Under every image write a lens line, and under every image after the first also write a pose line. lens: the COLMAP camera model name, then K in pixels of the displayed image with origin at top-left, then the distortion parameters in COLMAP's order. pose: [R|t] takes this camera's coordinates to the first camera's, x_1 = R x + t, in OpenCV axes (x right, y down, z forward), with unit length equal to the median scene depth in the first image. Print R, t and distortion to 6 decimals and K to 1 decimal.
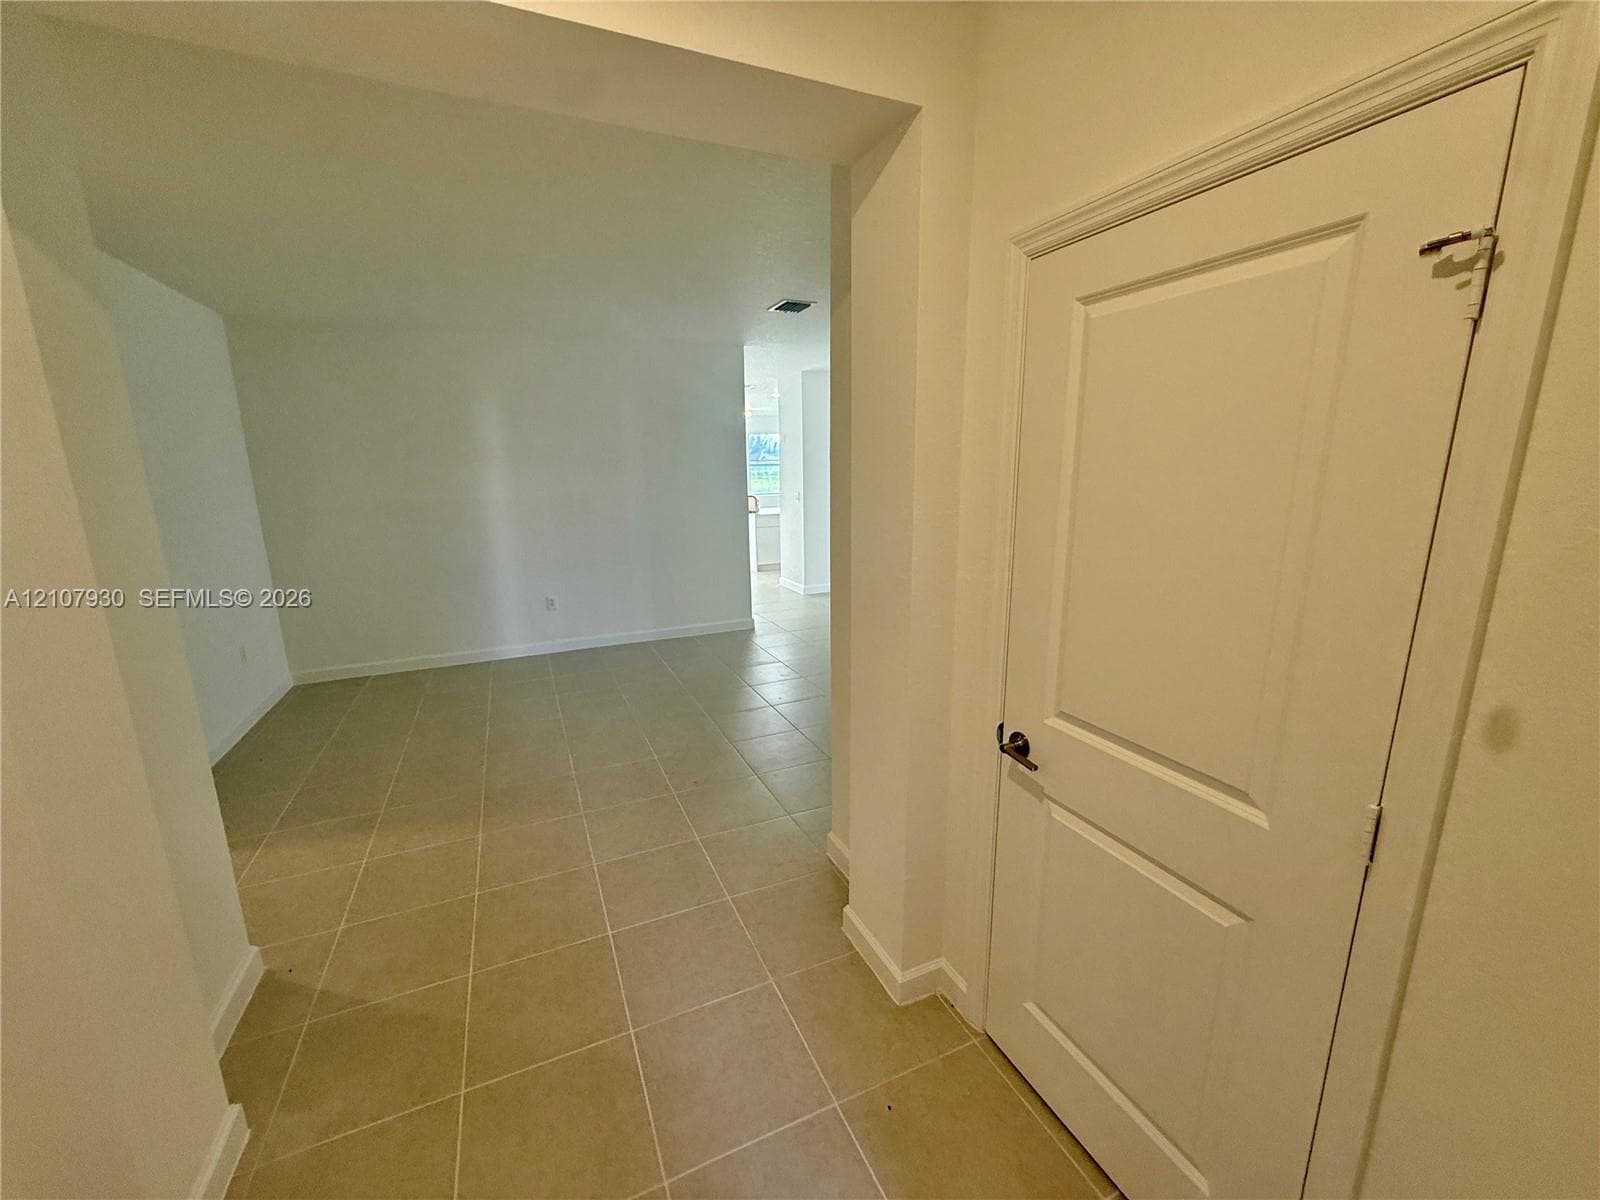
lens RADIAL K [[639.8, 0, 796.0], [0, 639.8, 600.5], [0, 0, 1]] dist [-0.001968, 0.000246]
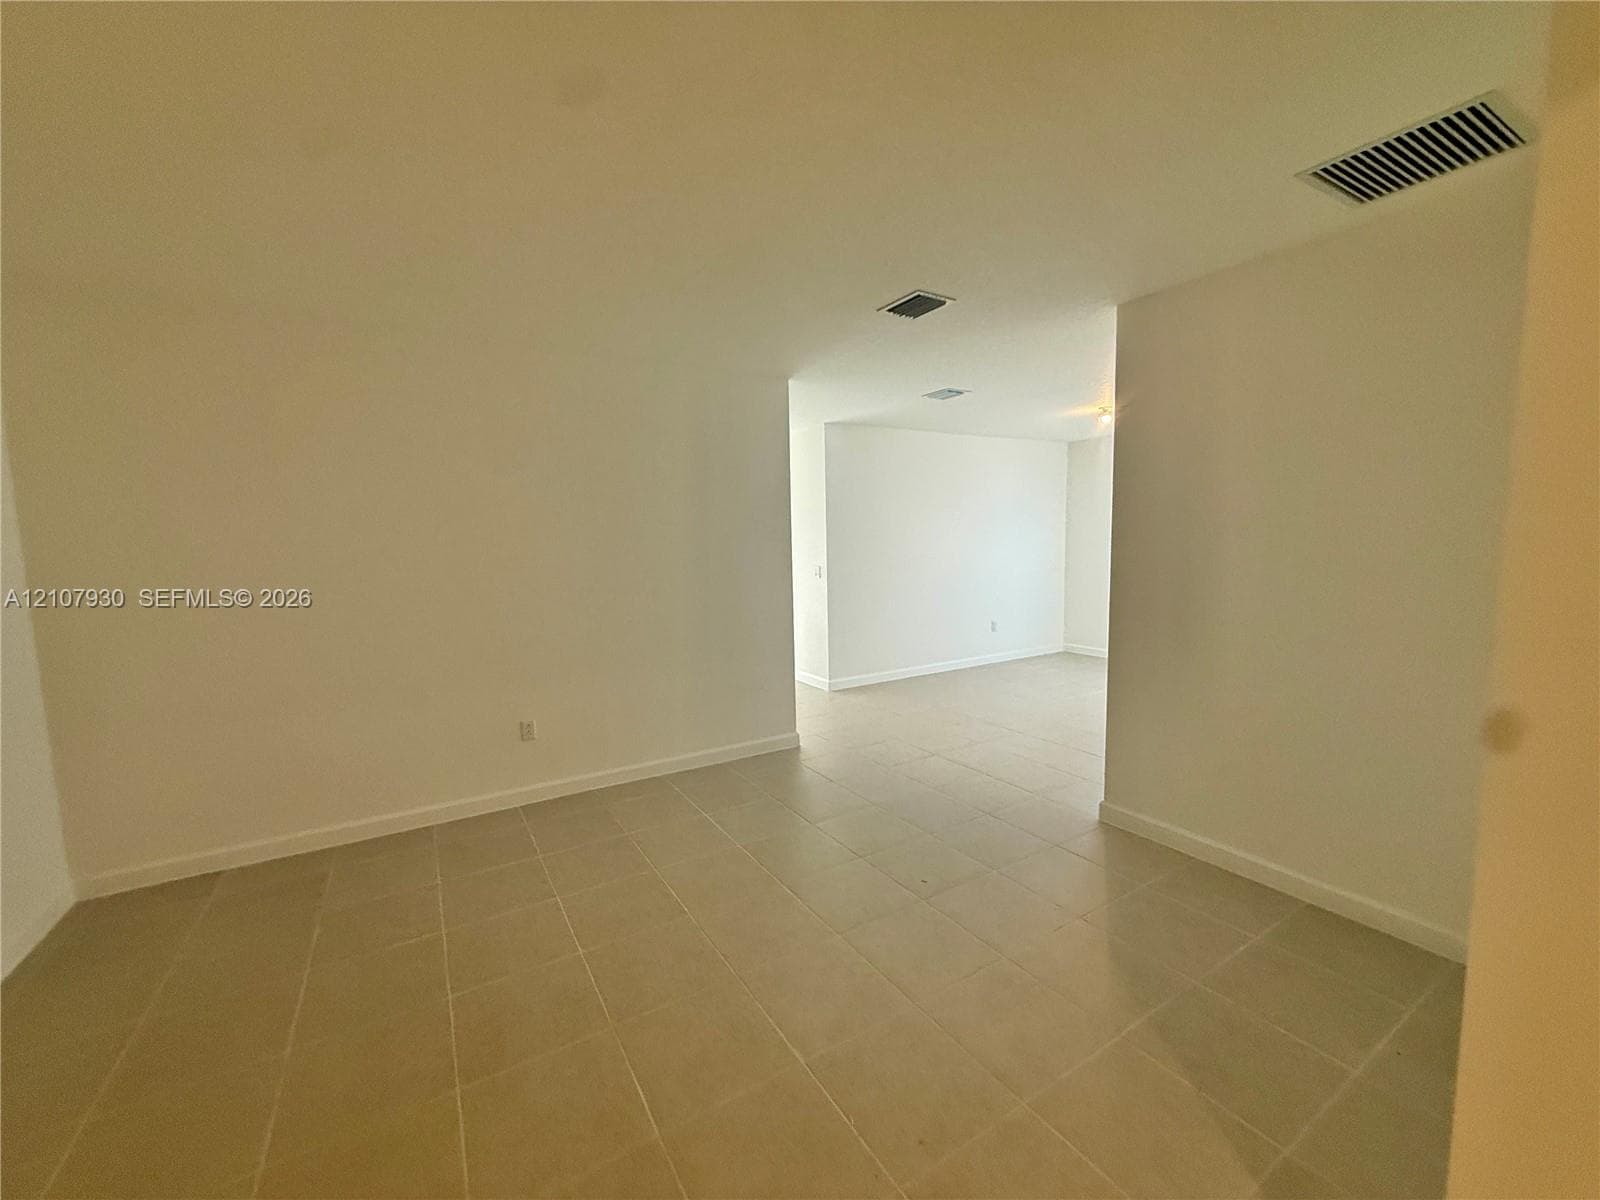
lens RADIAL K [[639.8, 0, 800.1], [0, 639.8, 602.4], [0, 0, 1]] dist [-0.001968, 0.000246]
pose [[0.992914, -0.011797, 0.118245, -0.150642], [0.024795, 0.993725, -0.109069, -0.042495], [-0.116216, 0.111228, 0.986976, 0.244572]]
